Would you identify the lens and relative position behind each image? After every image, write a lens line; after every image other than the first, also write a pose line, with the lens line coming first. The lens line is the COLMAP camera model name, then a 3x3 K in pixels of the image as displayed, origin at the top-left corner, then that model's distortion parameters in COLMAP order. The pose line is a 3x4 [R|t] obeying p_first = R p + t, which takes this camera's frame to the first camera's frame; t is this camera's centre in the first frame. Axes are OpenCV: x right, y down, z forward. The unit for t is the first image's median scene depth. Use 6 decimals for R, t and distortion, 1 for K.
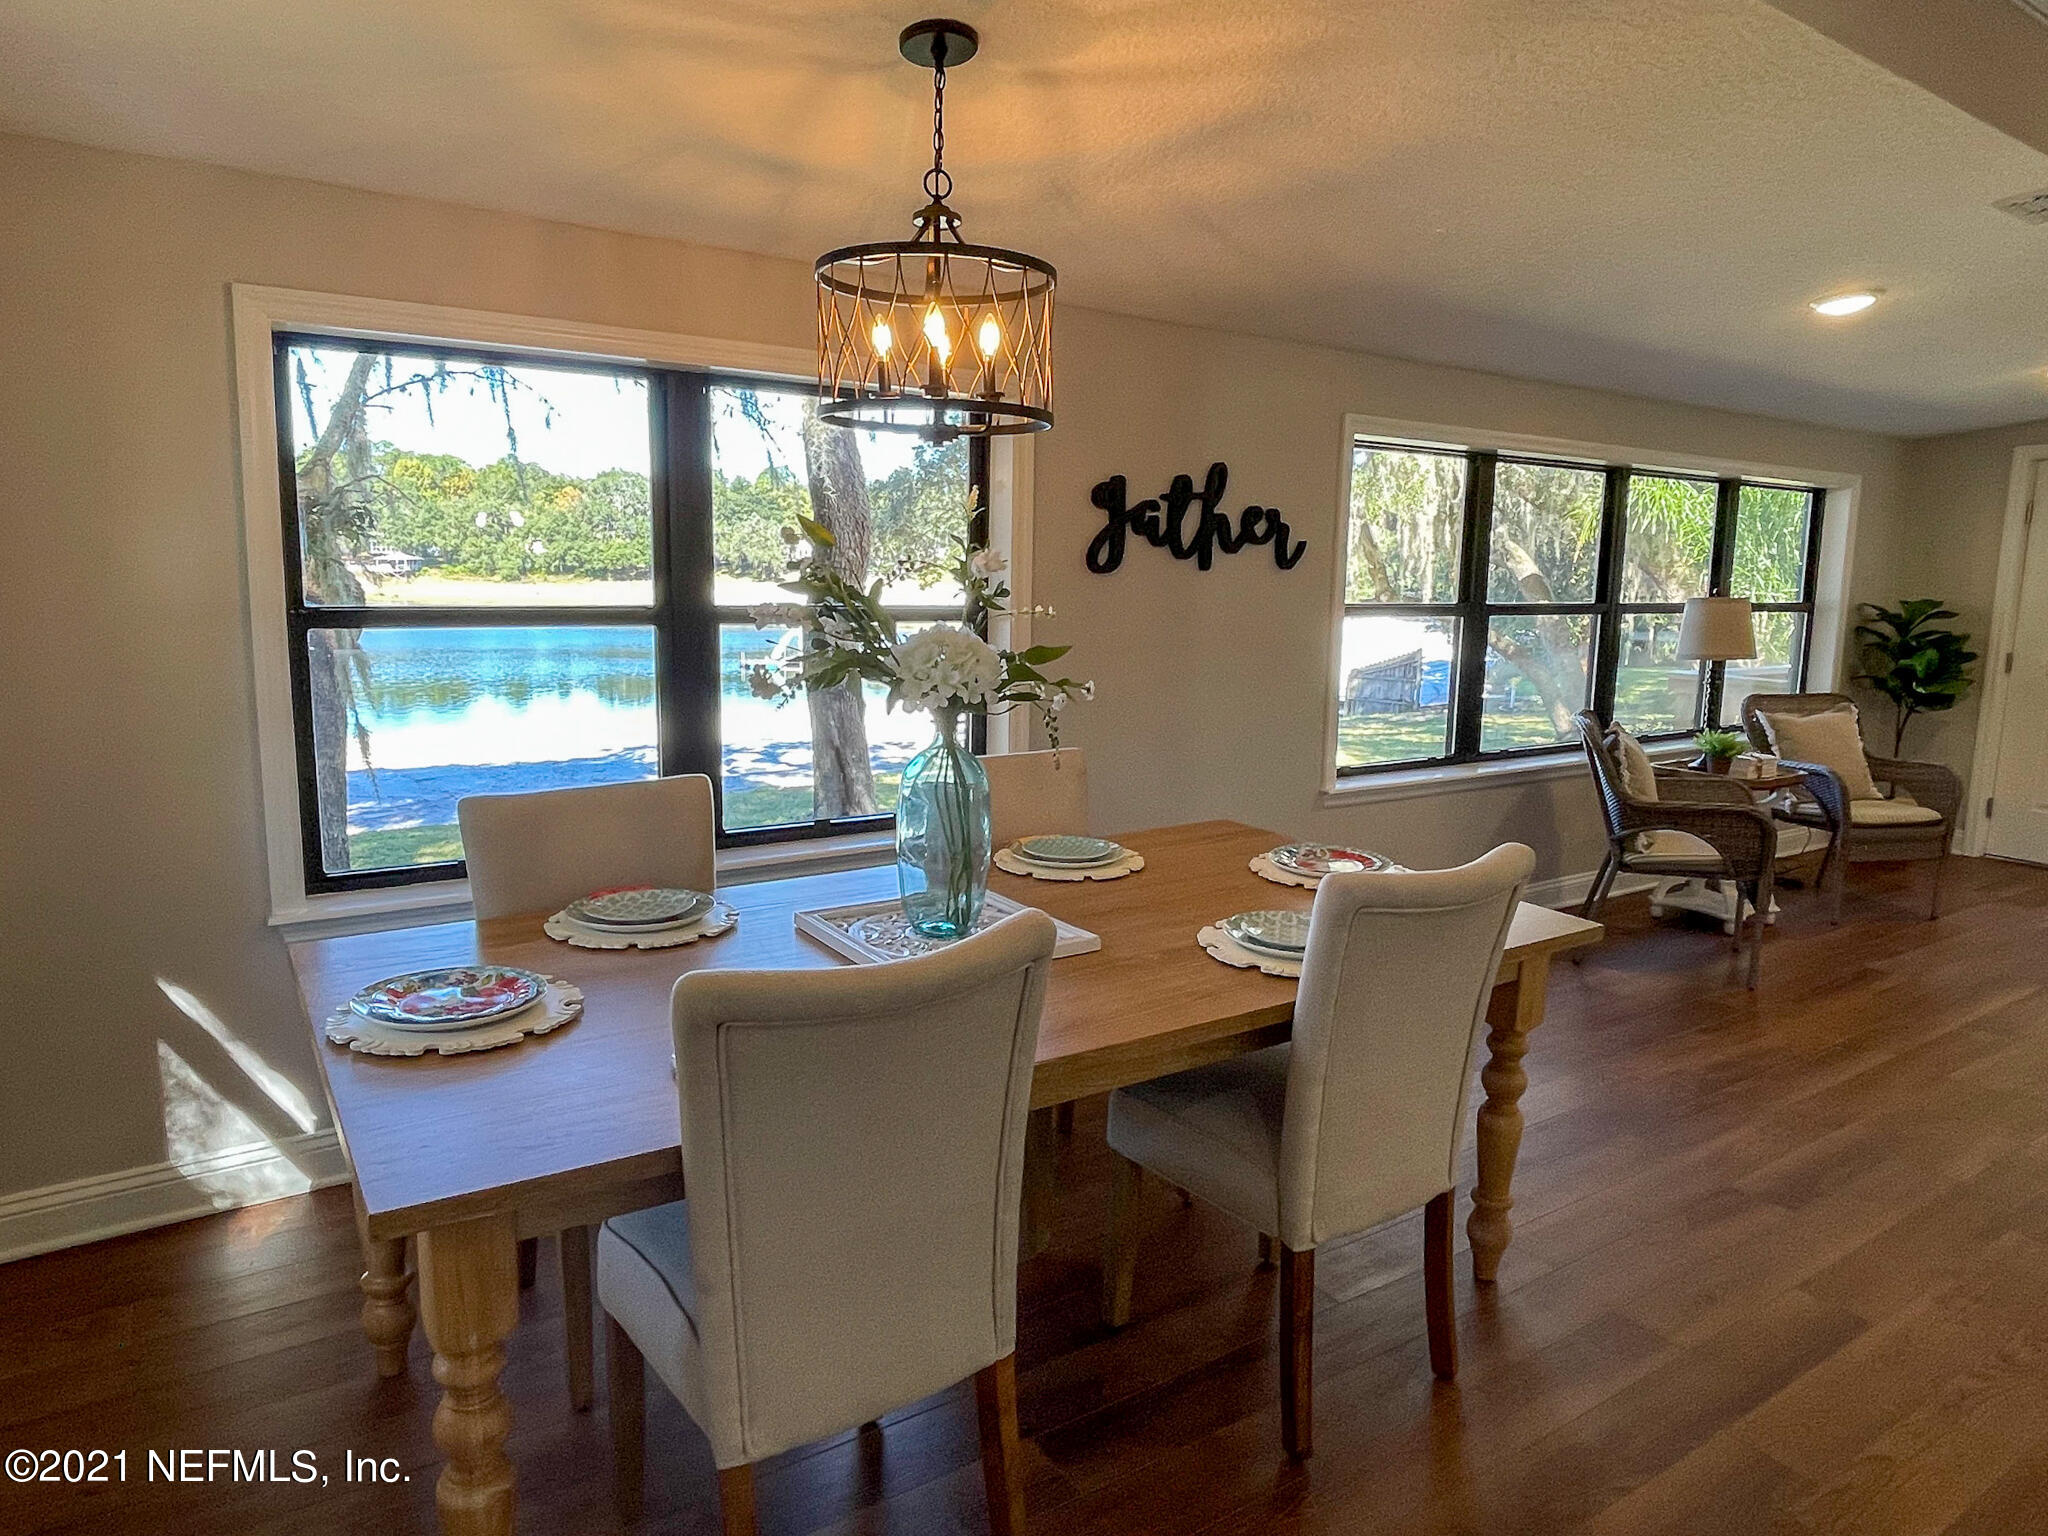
lens RADIAL K [[1178.7, 0, 1018.5], [0, 1178.7, 759.2], [0, 0, 1]] dist [-0.002644, -0.000463]
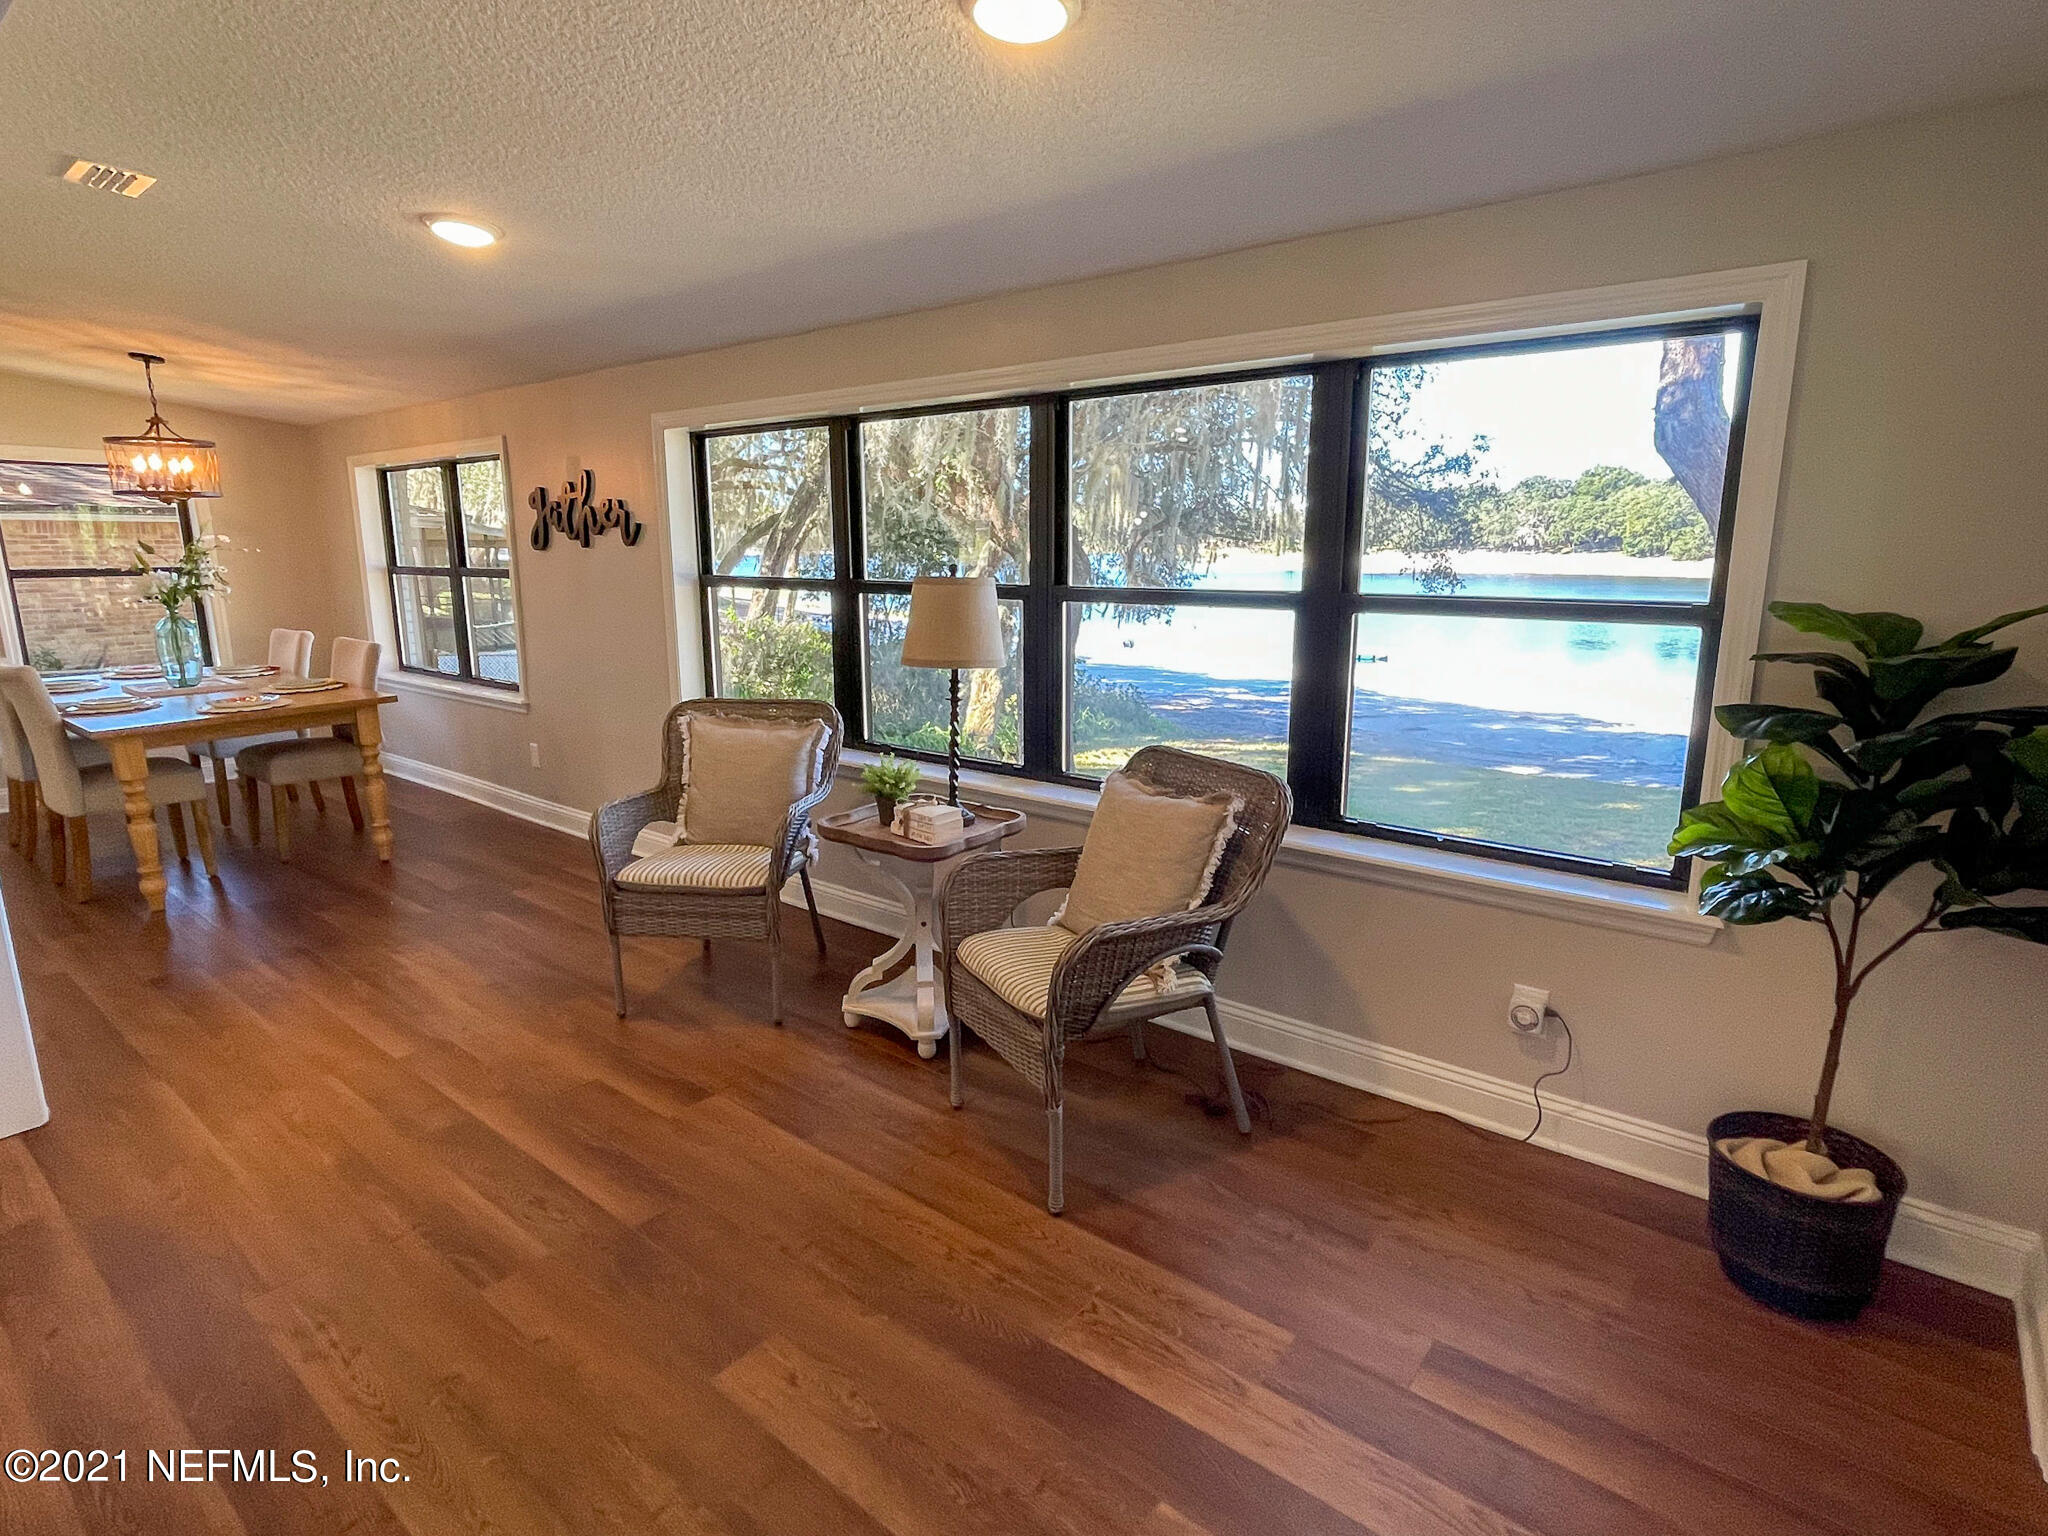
lens RADIAL K [[1077.2, 0, 1024.0], [0, 1077.2, 768.0], [0, 0, 1]] dist [-0.005154, -0.000655]
pose [[0.317505, 0.183077, -0.930416, 1.364289], [-0.140563, 0.979433, 0.144755, -0.138376], [0.937781, 0.084822, 0.336709, 0.924537]]
